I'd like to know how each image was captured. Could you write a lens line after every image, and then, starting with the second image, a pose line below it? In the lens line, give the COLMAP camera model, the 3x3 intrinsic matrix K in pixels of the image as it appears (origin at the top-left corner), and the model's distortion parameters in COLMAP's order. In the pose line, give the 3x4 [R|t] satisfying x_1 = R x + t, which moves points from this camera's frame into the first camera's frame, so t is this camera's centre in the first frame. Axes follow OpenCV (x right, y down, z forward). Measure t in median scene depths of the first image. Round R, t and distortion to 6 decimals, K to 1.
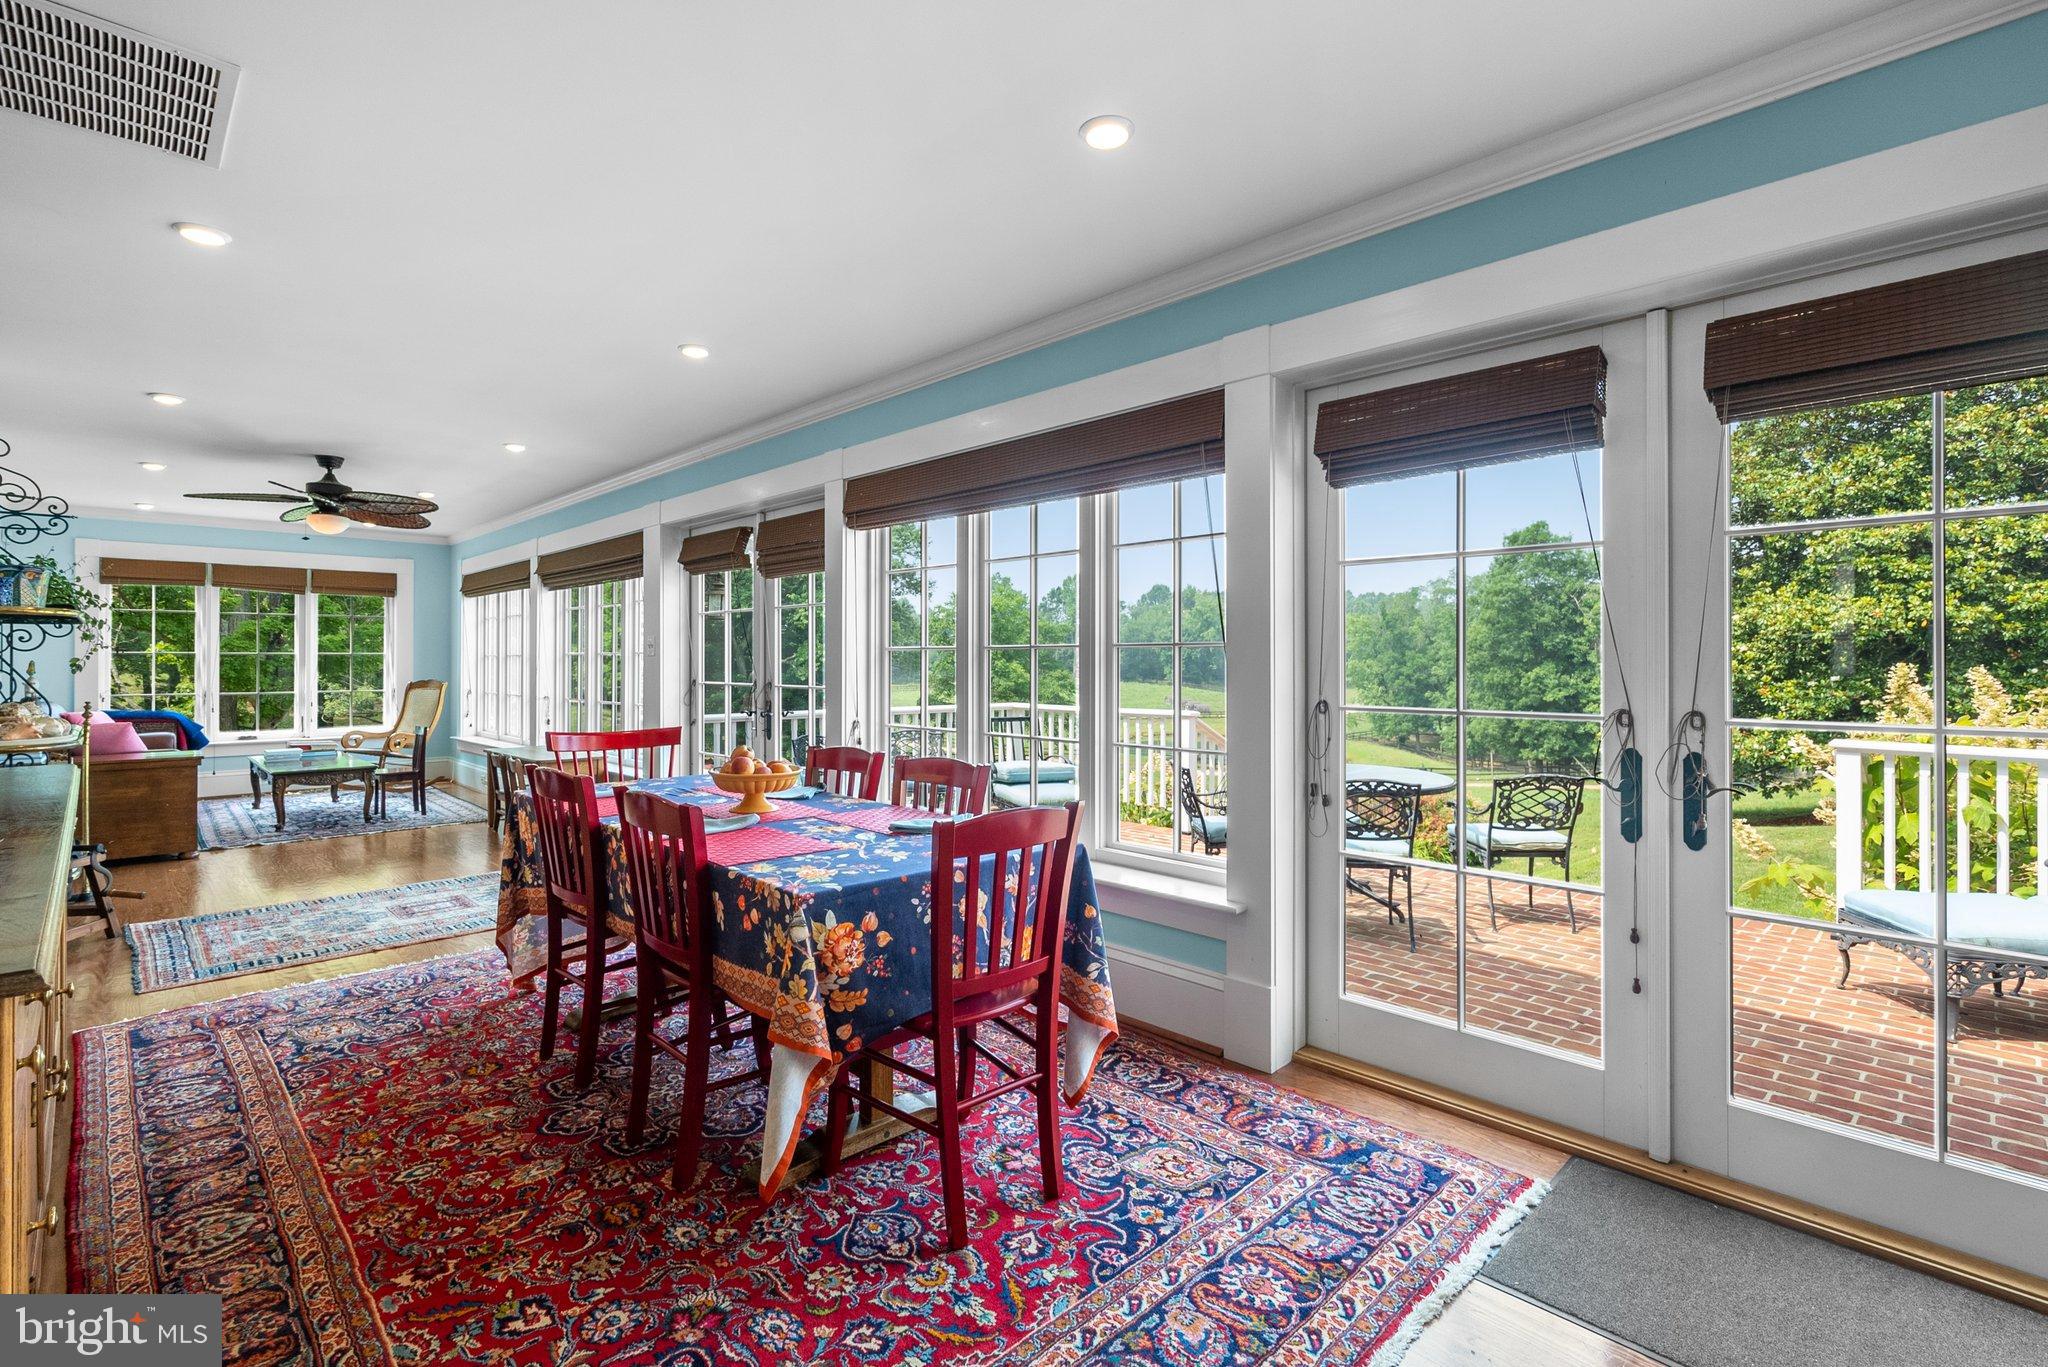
lens RADIAL K [[945.0, 0, 1015.9], [0, 945.0, 658.0], [0, 0, 1]] dist [0.003484, 0.000348]
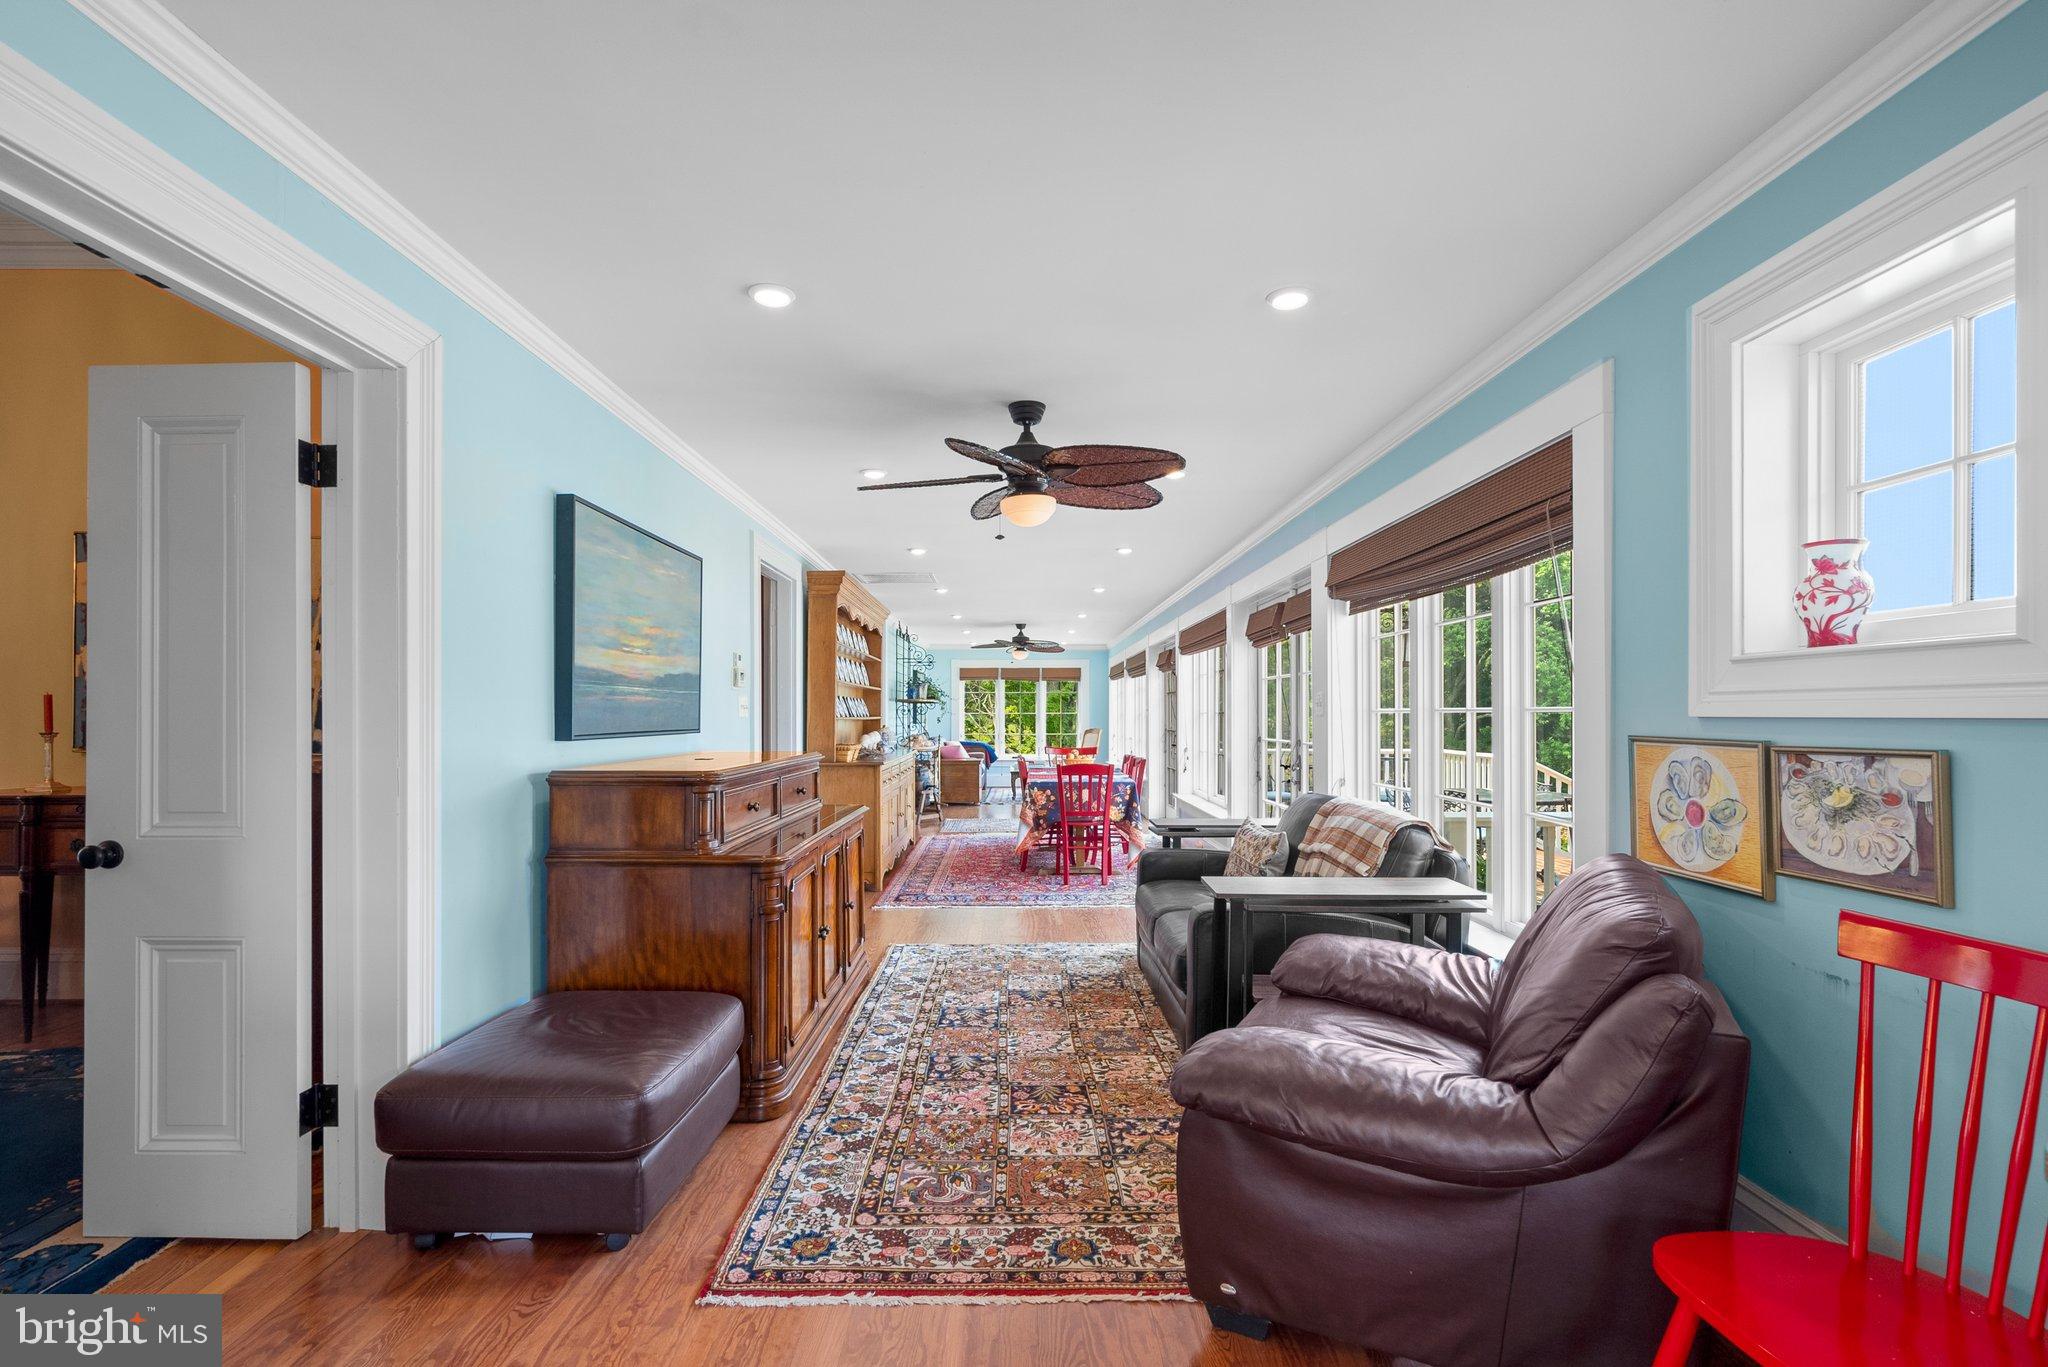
lens RADIAL K [[945.0, 0, 1011.2], [0, 945.0, 716.9], [0, 0, 1]] dist [0.003484, 0.000348]
pose [[0.720925, -0.000202, -0.693013, 0.524065], [0.004002, 0.999984, 0.003871, -0.006210], [0.693001, -0.005564, 0.720915, -0.397974]]
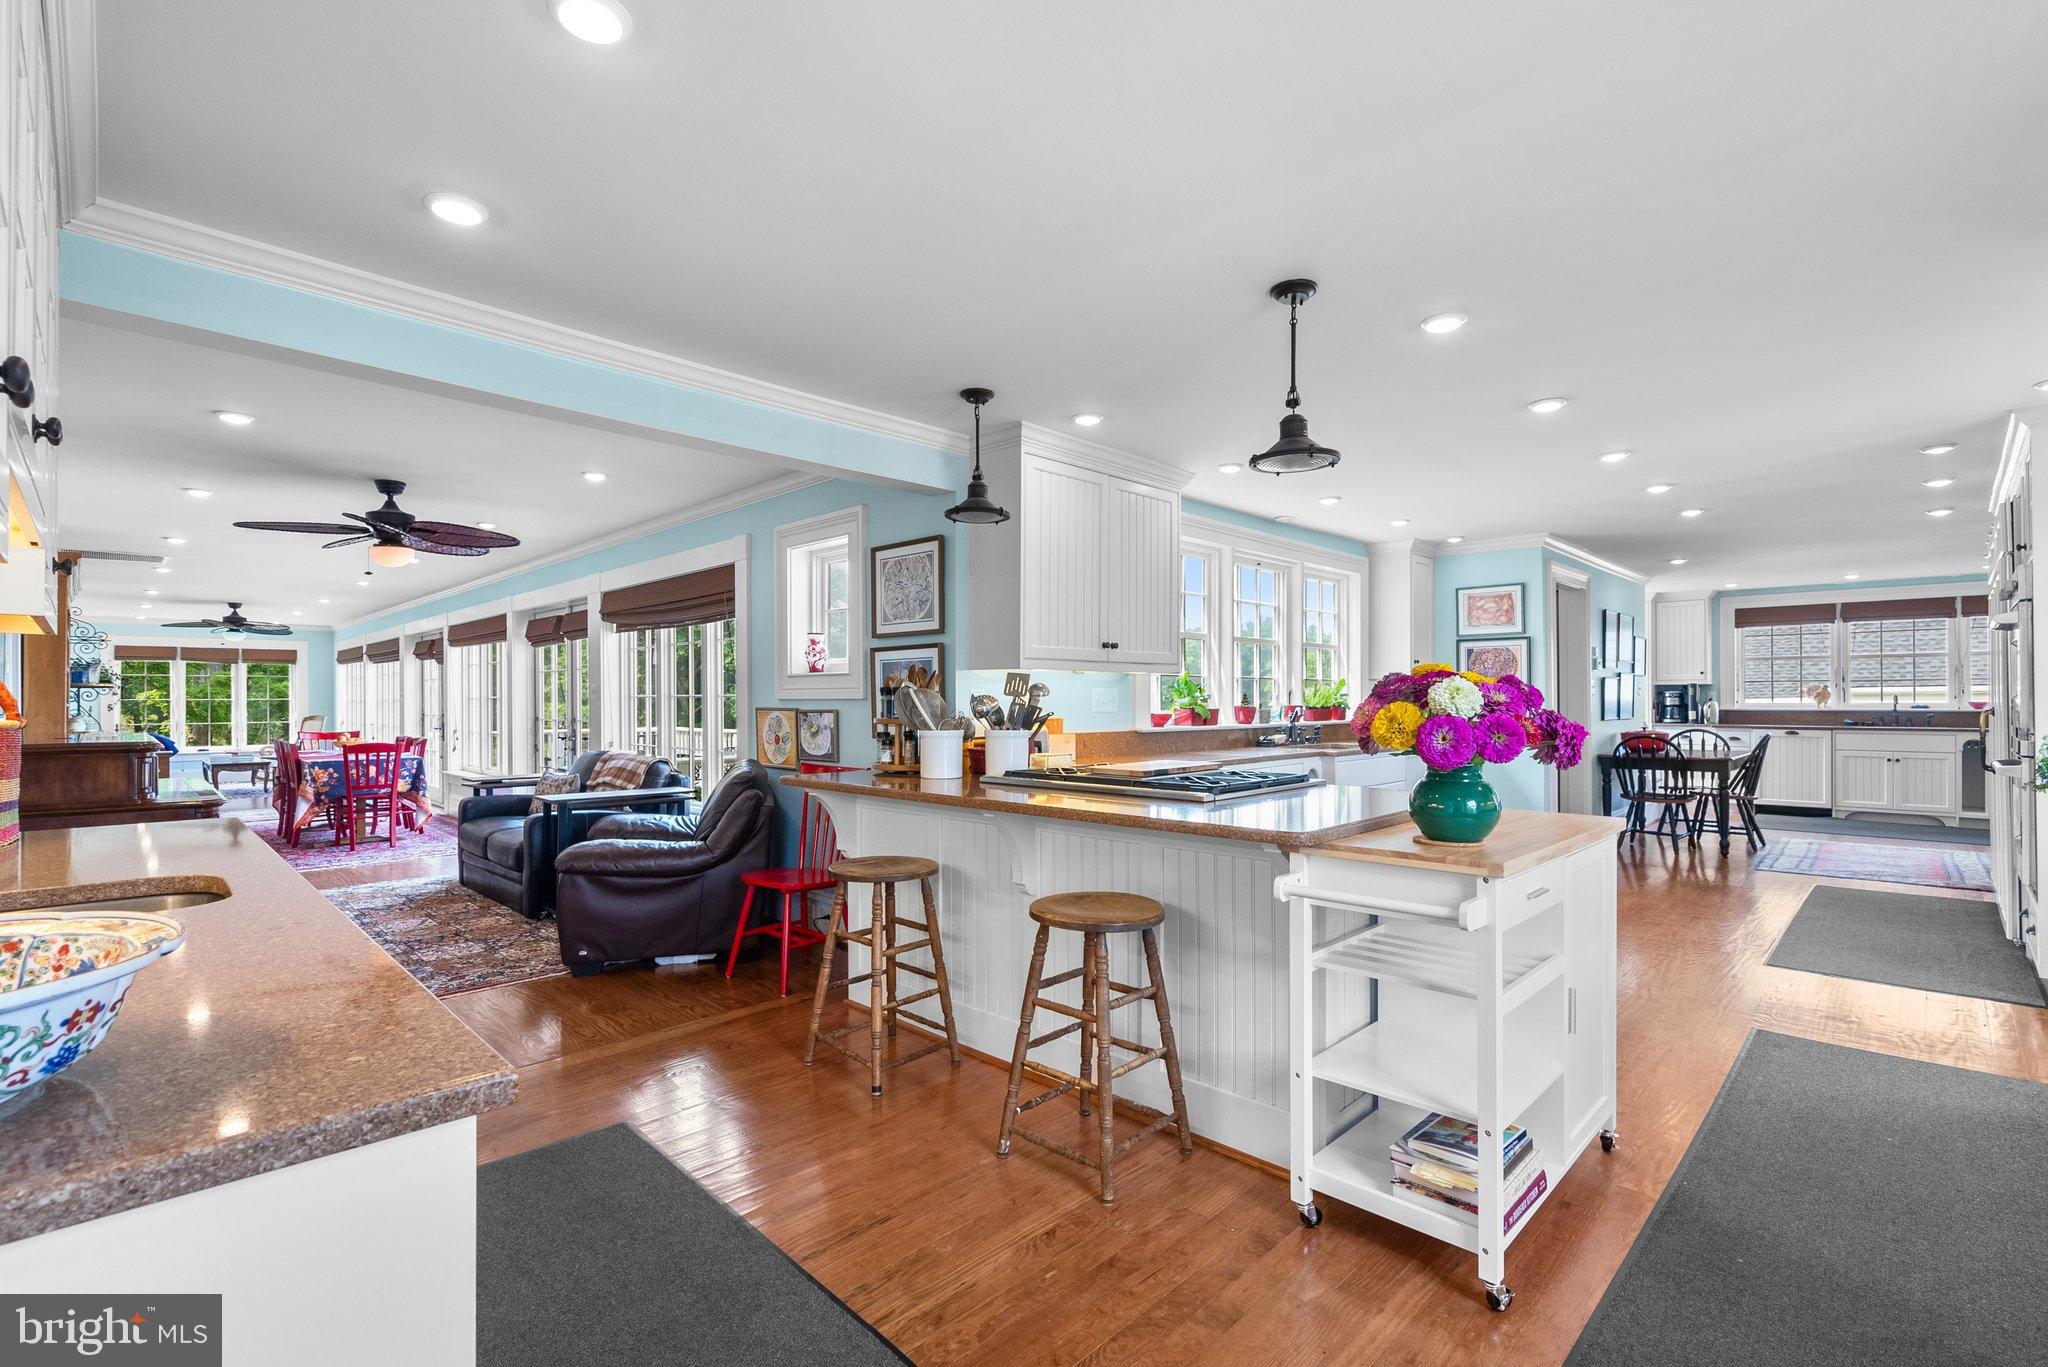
lens RADIAL K [[945.0, 0, 1022.0], [0, 945.0, 699.9], [0, 0, 1]] dist [0.003484, 0.000348]
pose [[0.999930, -0.005228, 0.010585, 0.635443], [0.005172, 0.999973, 0.005310, -0.006502], [-0.010613, -0.005255, 0.999930, -0.707486]]
